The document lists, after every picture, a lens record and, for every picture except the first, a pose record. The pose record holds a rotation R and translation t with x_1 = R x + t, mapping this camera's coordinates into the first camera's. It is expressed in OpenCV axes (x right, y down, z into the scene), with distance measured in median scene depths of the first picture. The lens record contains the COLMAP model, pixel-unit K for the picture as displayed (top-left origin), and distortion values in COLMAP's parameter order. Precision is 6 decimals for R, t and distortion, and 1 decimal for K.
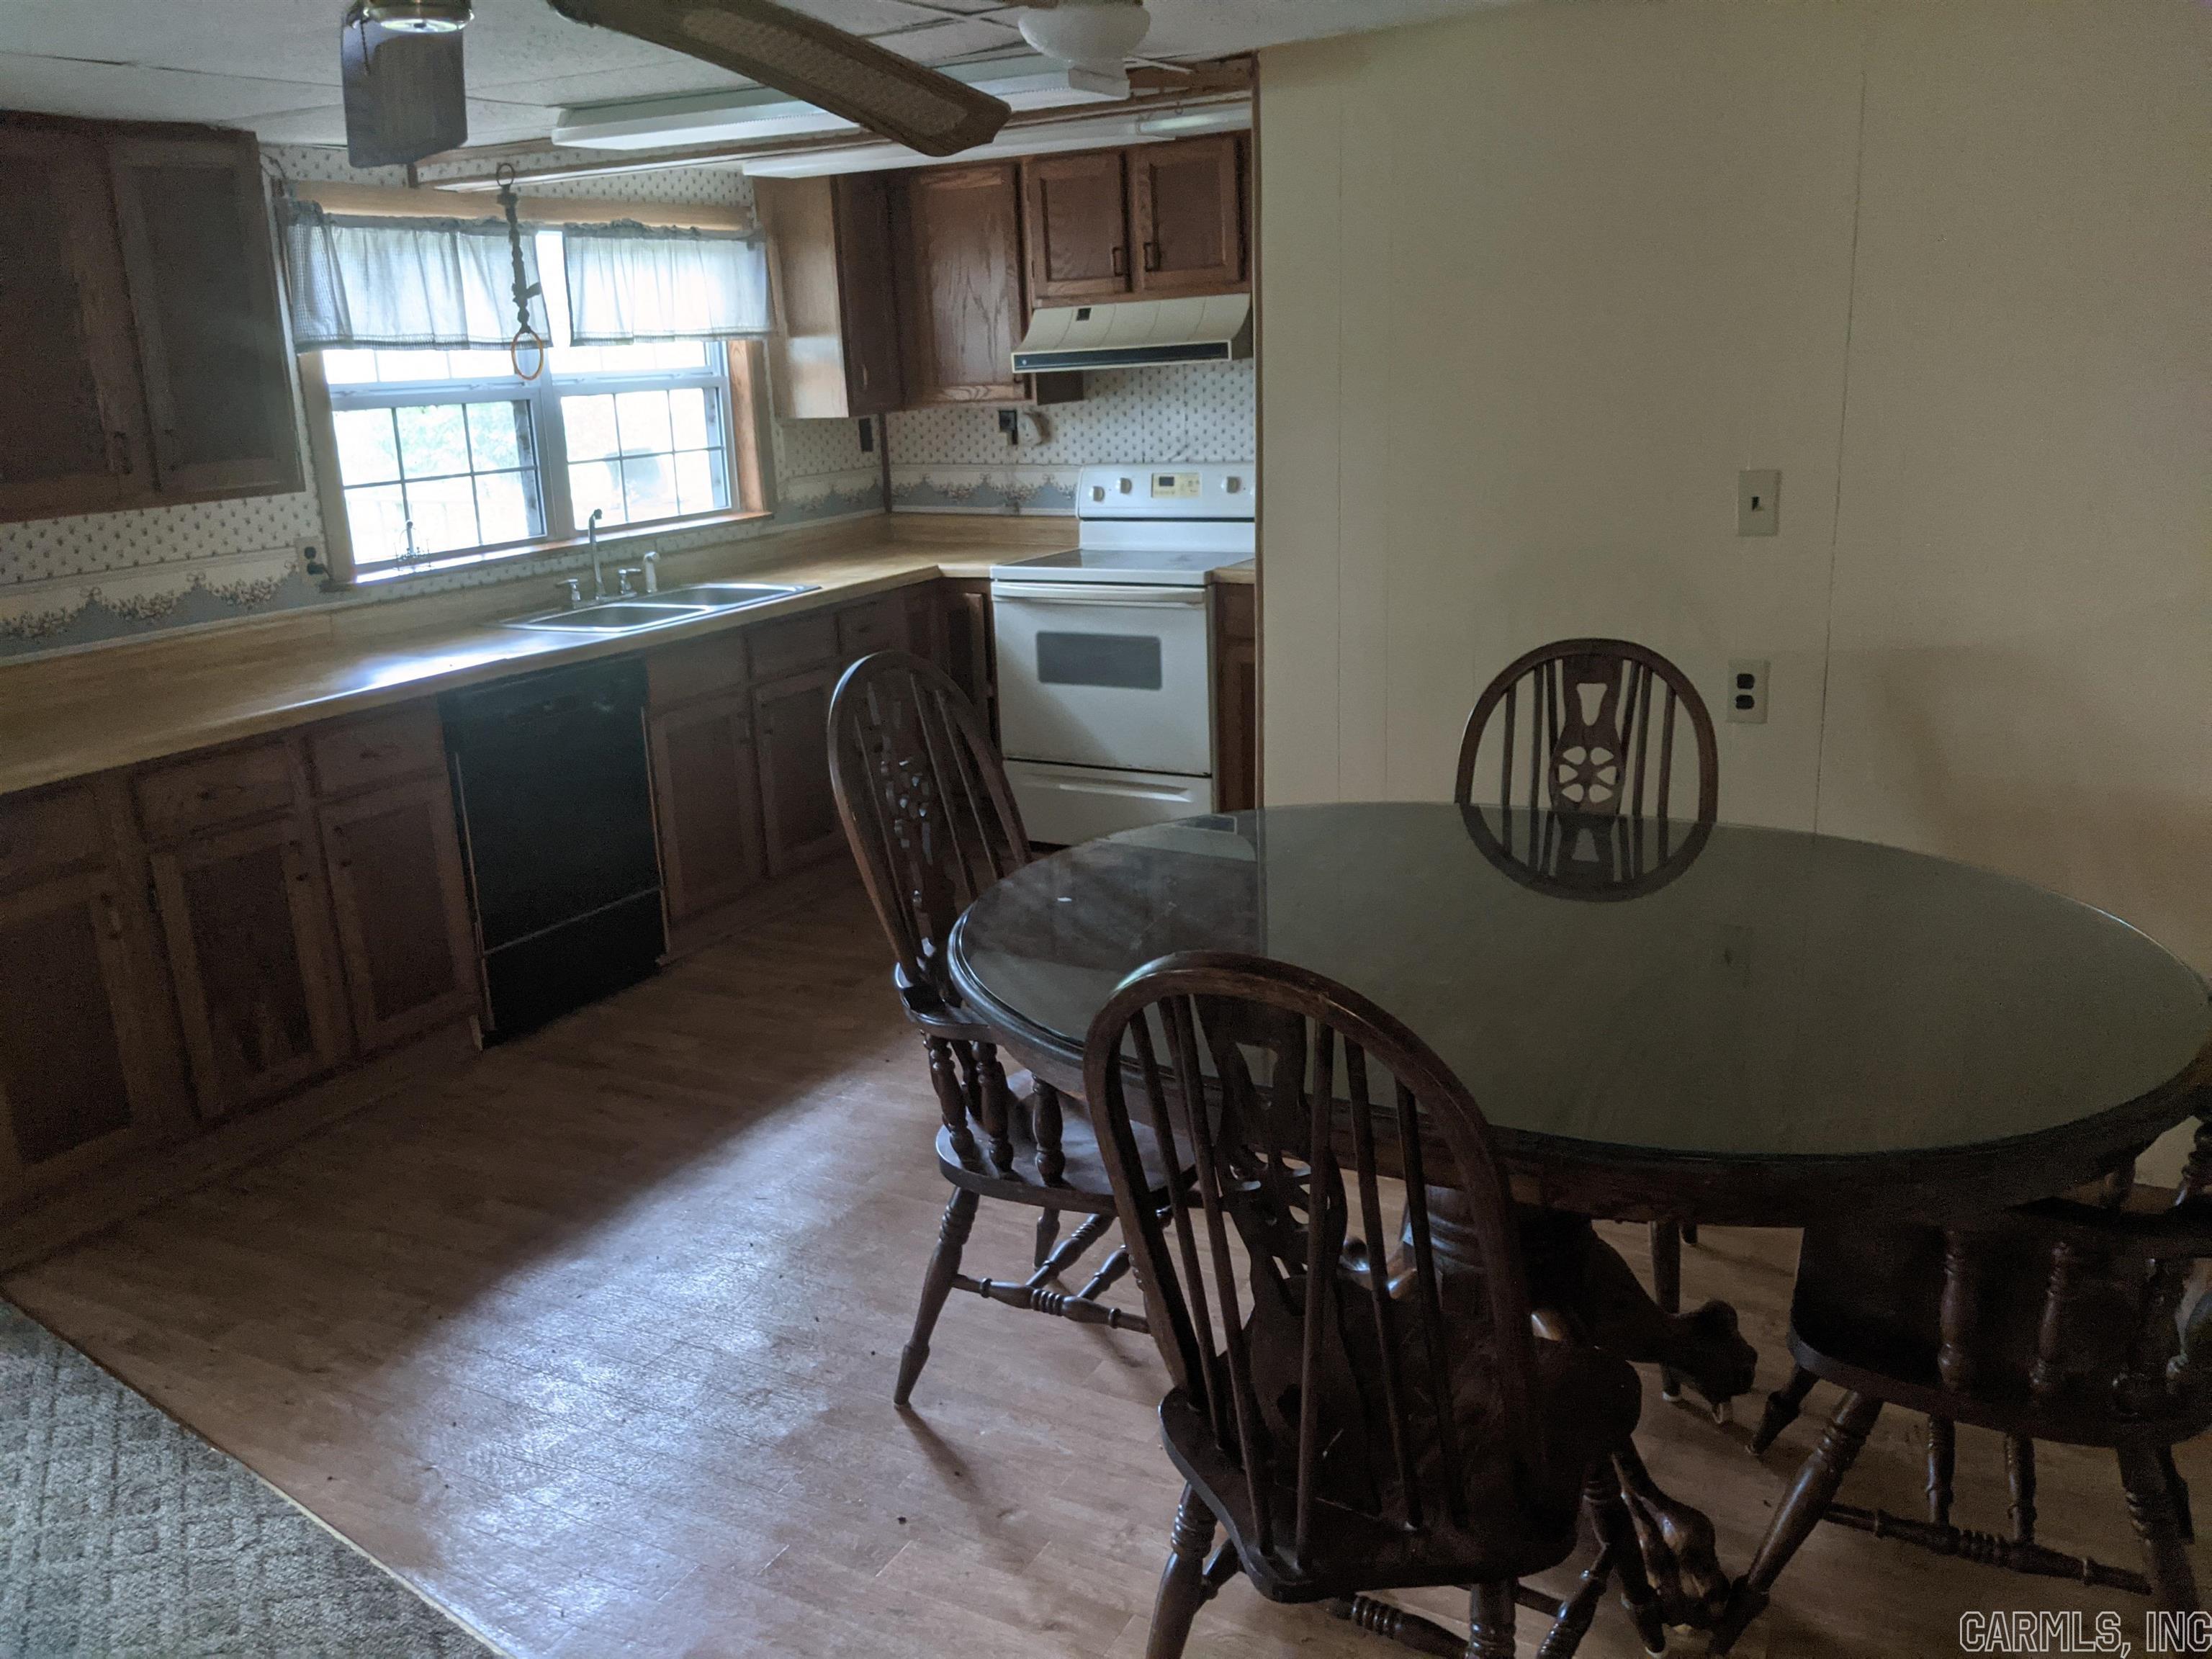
lens RADIAL K [[1807.7, 0, 1117.8], [0, 1807.7, 835.4], [0, 0, 1]] dist [0.048043, -0.093134]
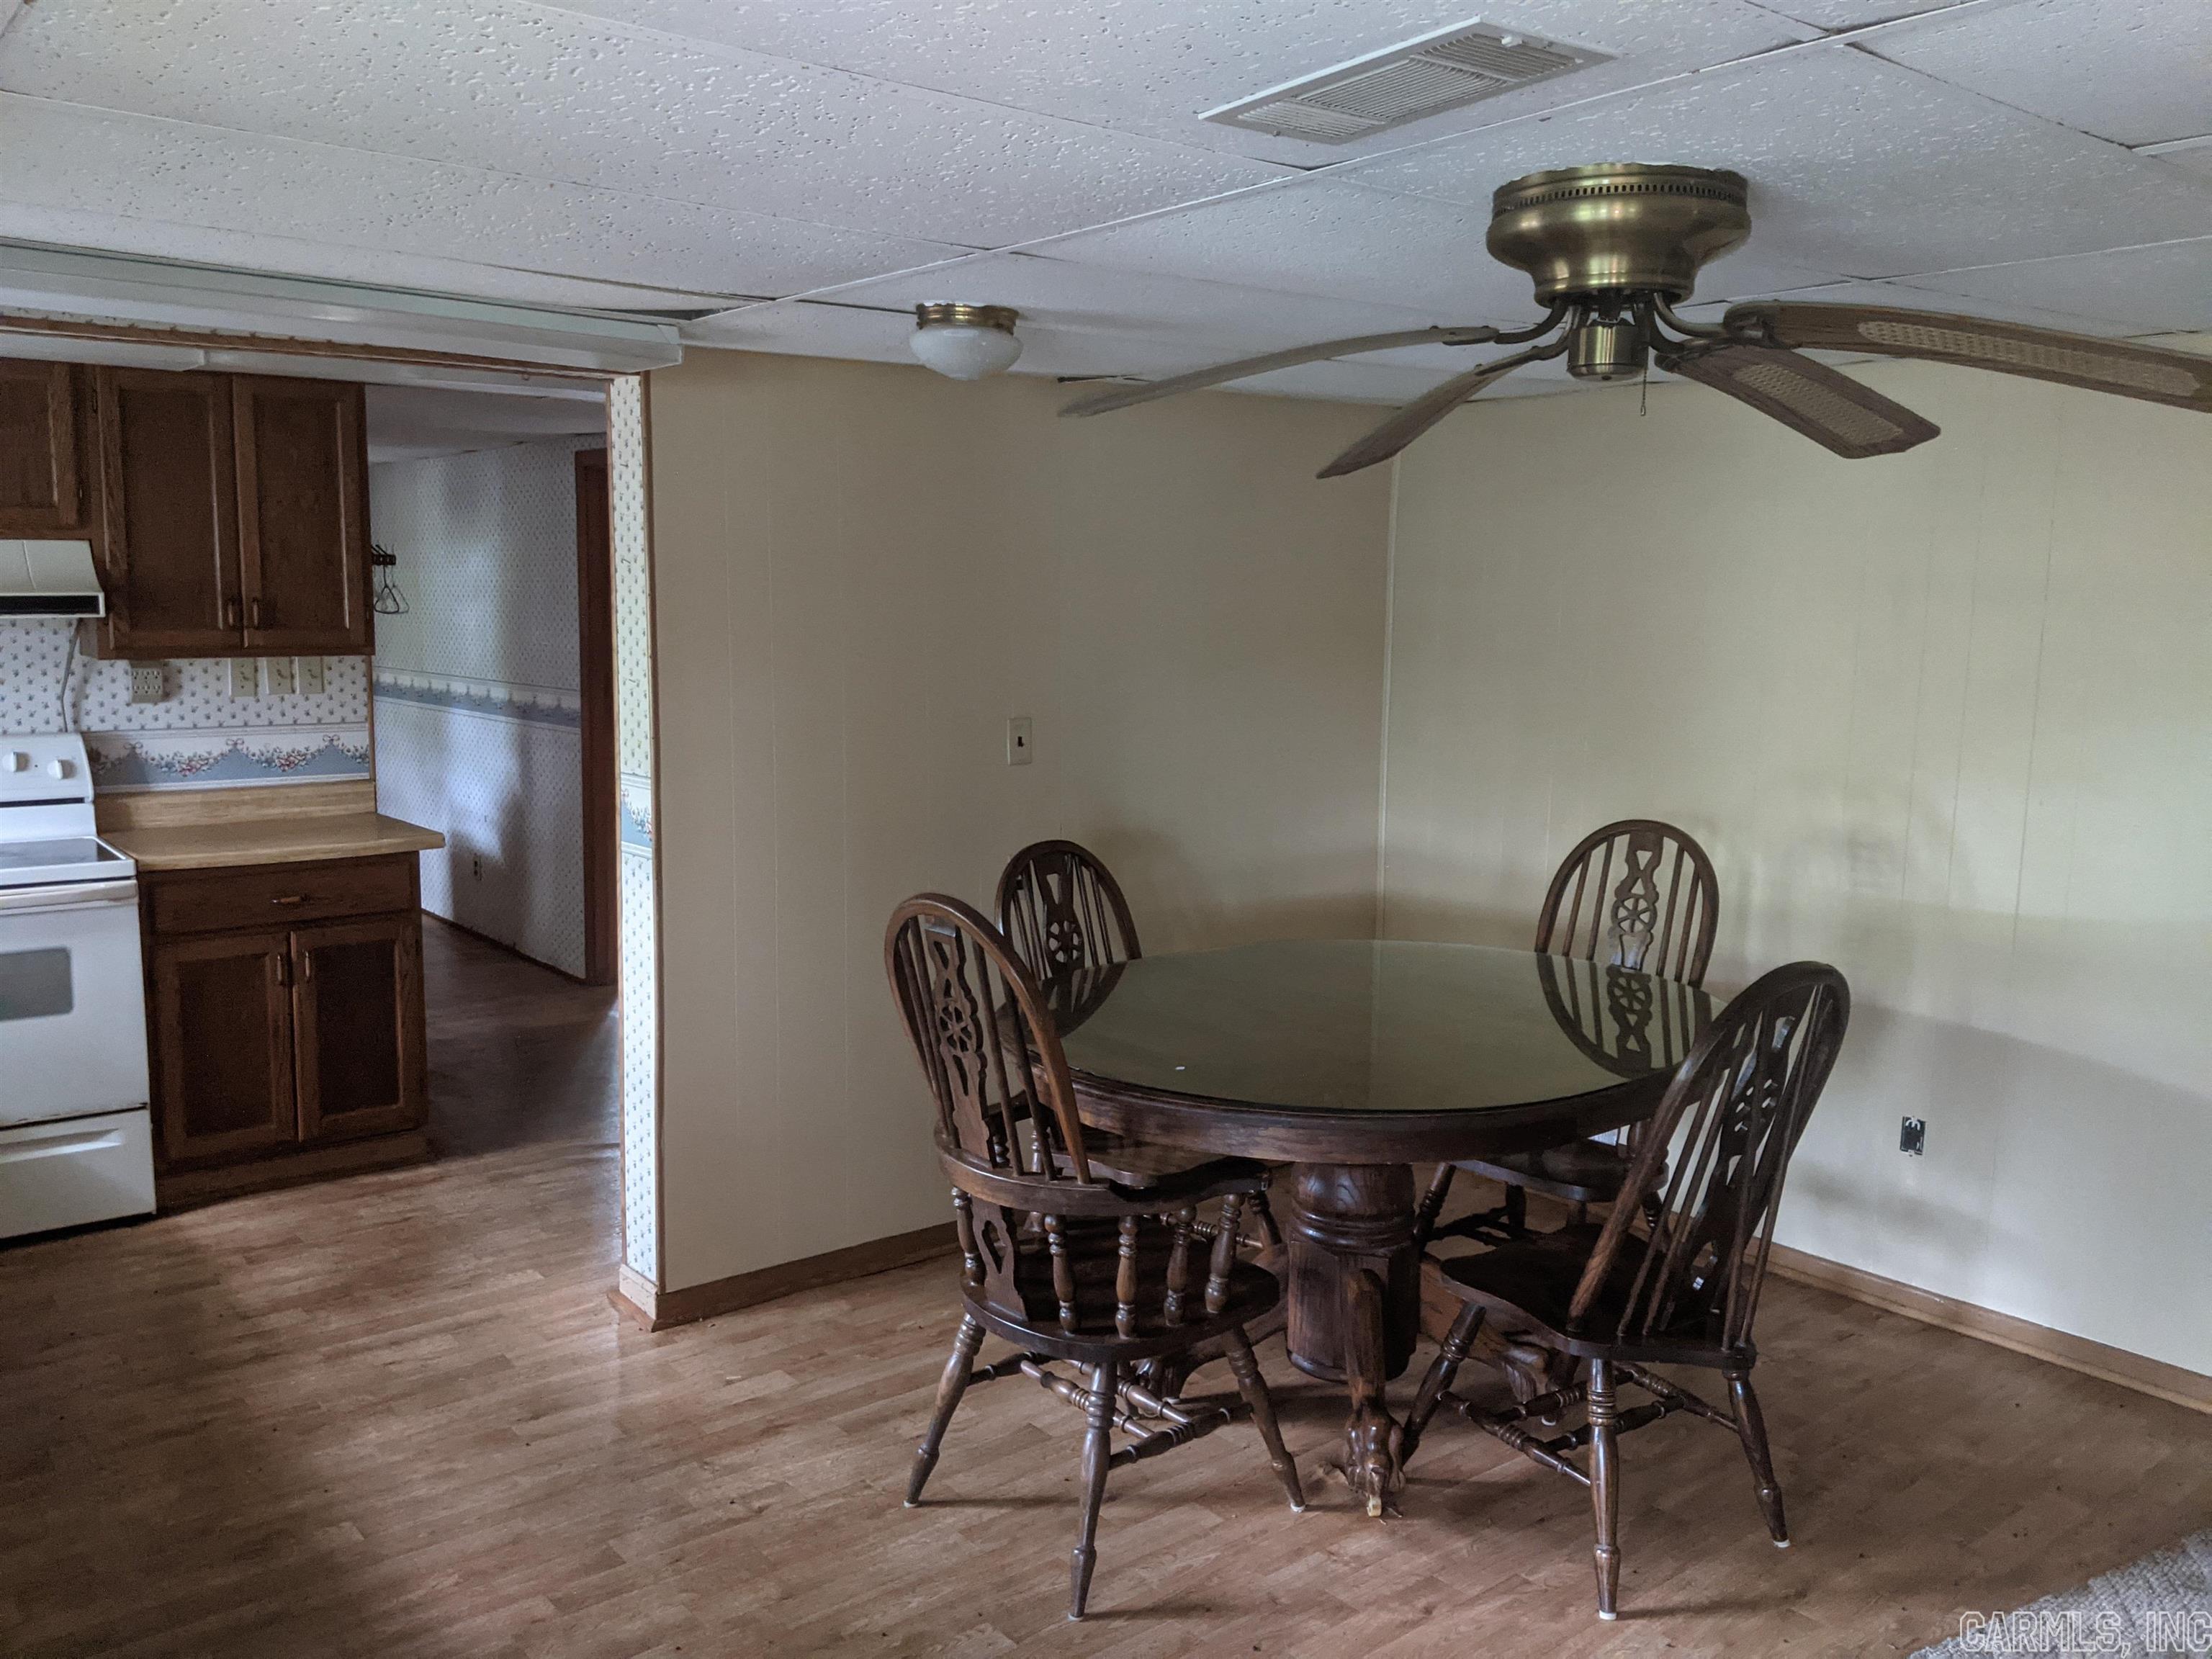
lens RADIAL K [[1766.4, 0, 1106.0], [0, 1766.4, 829.5], [0, 0, 1]] dist [0.084281, -0.150642]
pose [[0.375035, -0.077848, 0.923736, -0.495624], [0.214807, 0.976644, -0.004905, -0.054206], [-0.901780, 0.200264, 0.382998, 0.251535]]
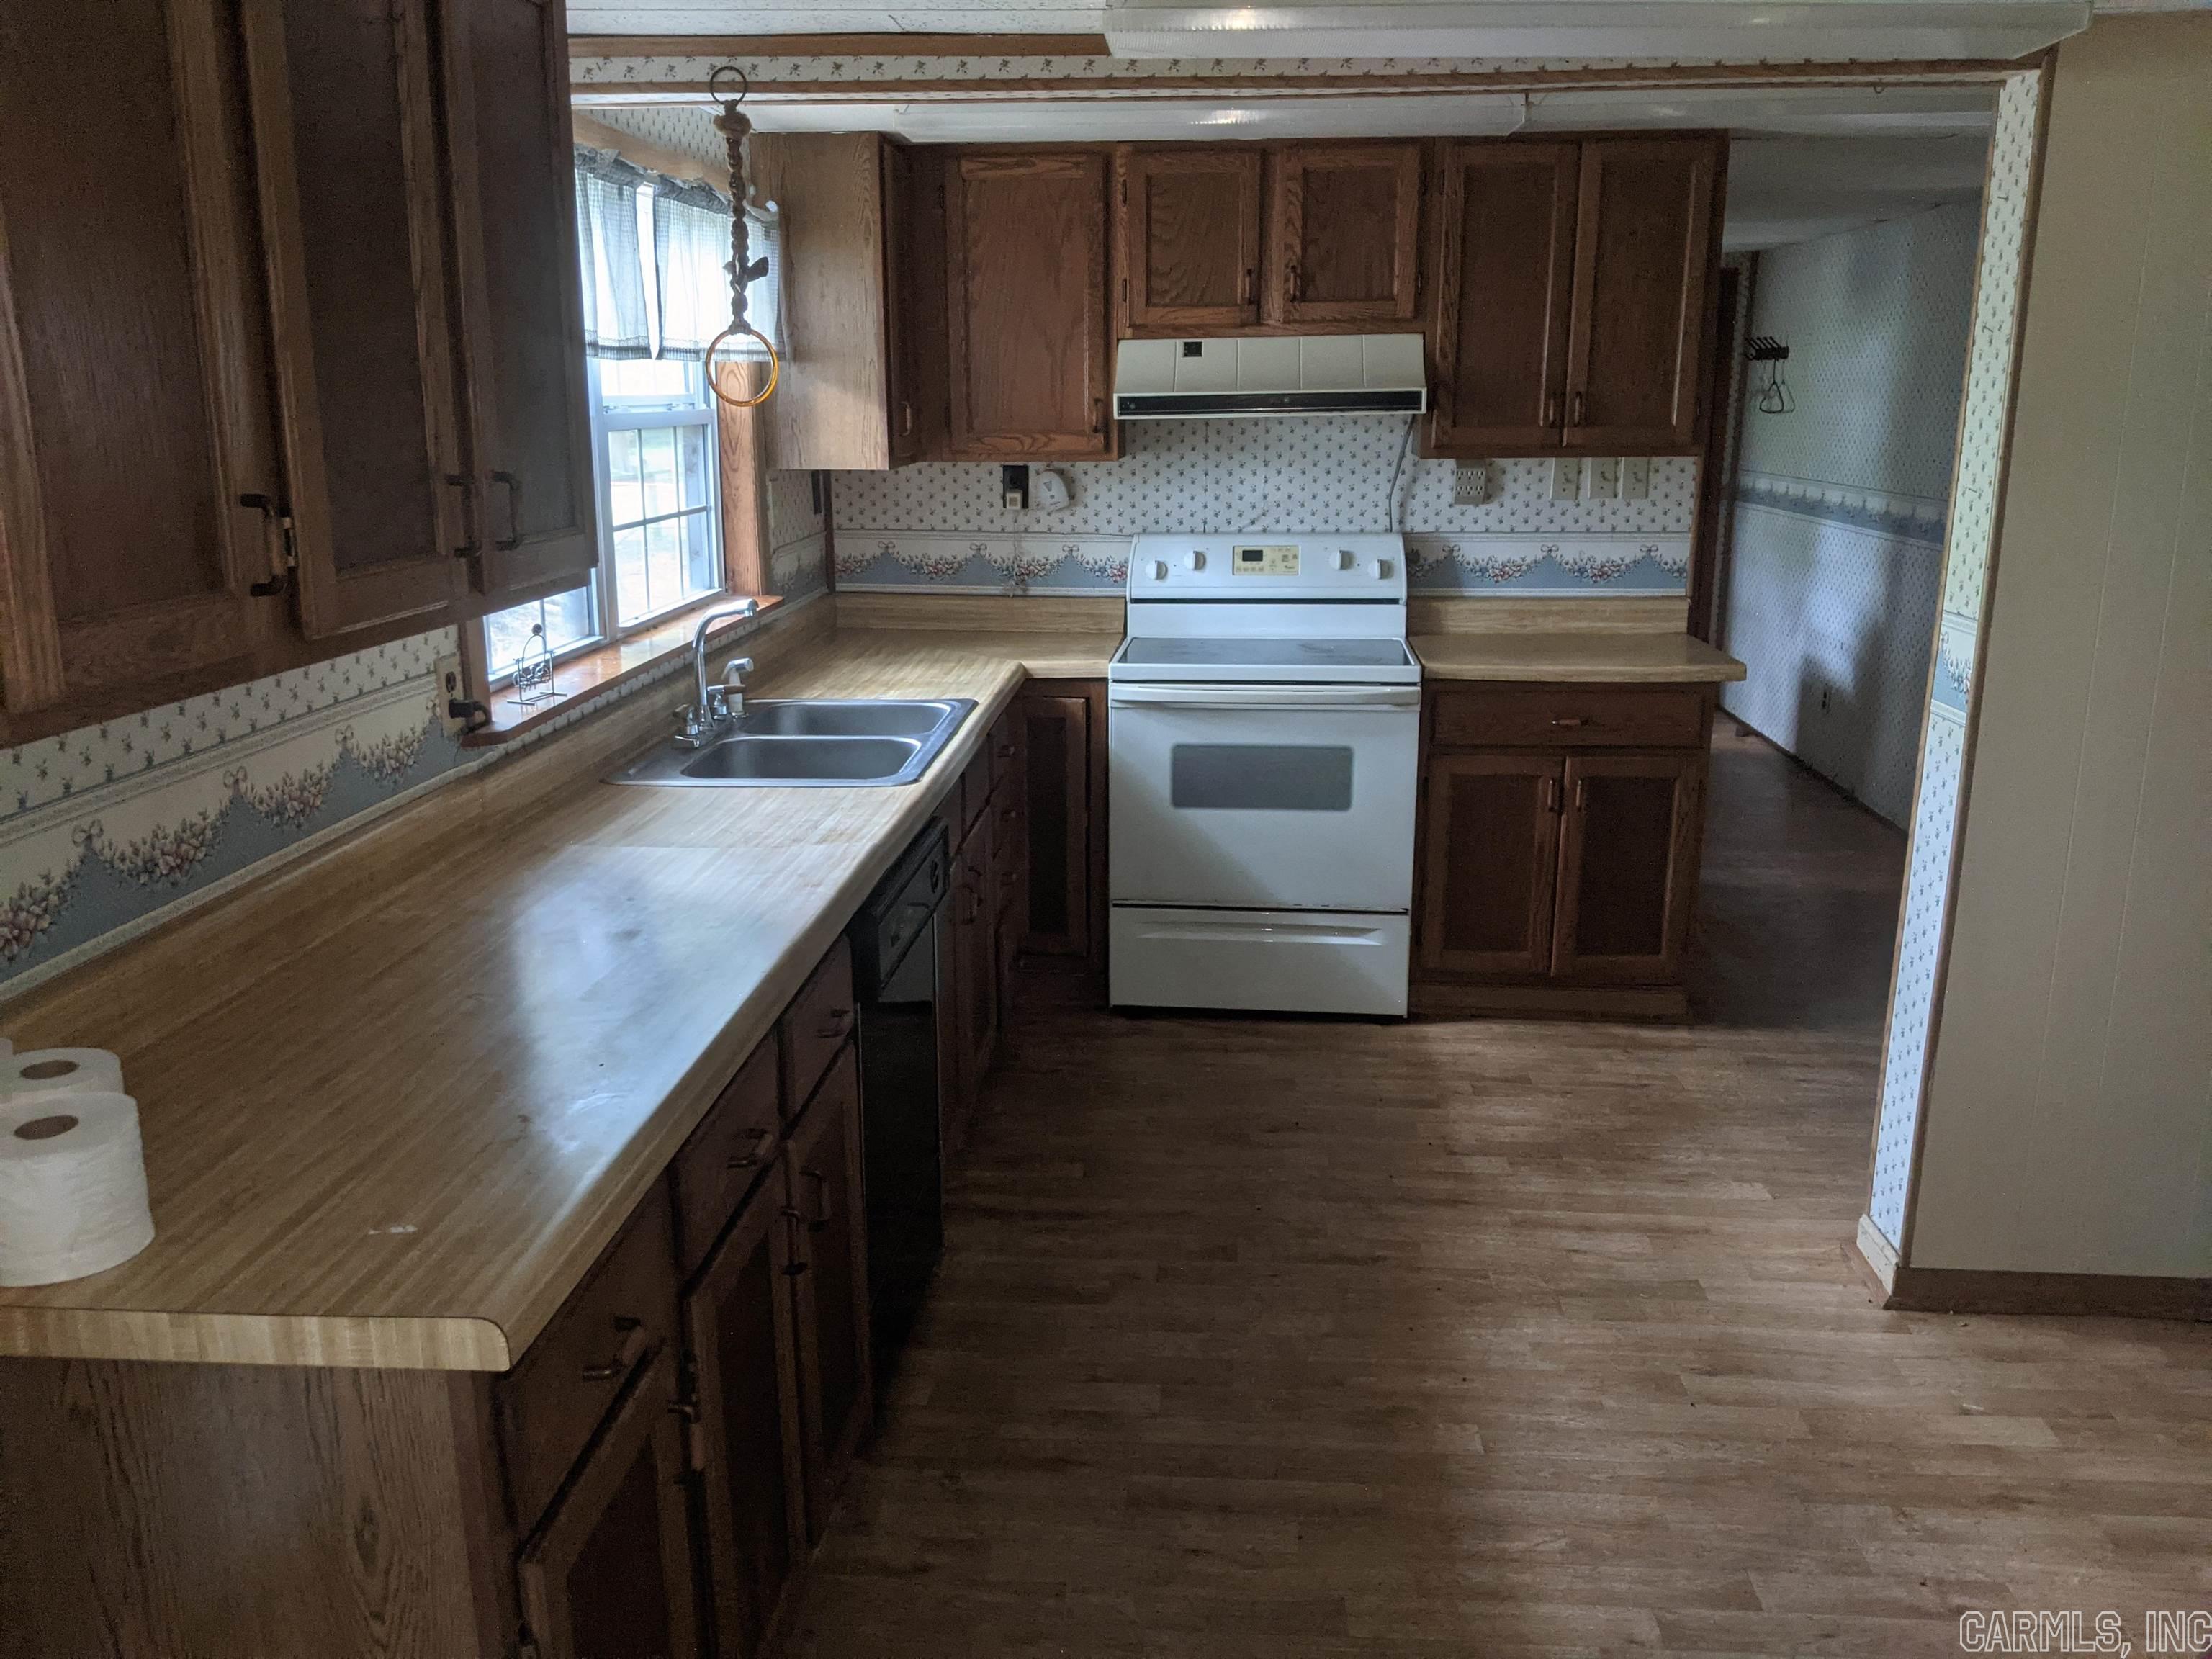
lens RADIAL K [[1766.4, 0, 1106.0], [0, 1766.4, 829.5], [0, 0, 1]] dist [0.084281, -0.150642]
pose [[0.910998, -0.060096, 0.408009, -0.378031], [0.072296, 0.997277, -0.014531, -0.064450], [-0.406025, 0.042735, 0.912862, 0.296478]]
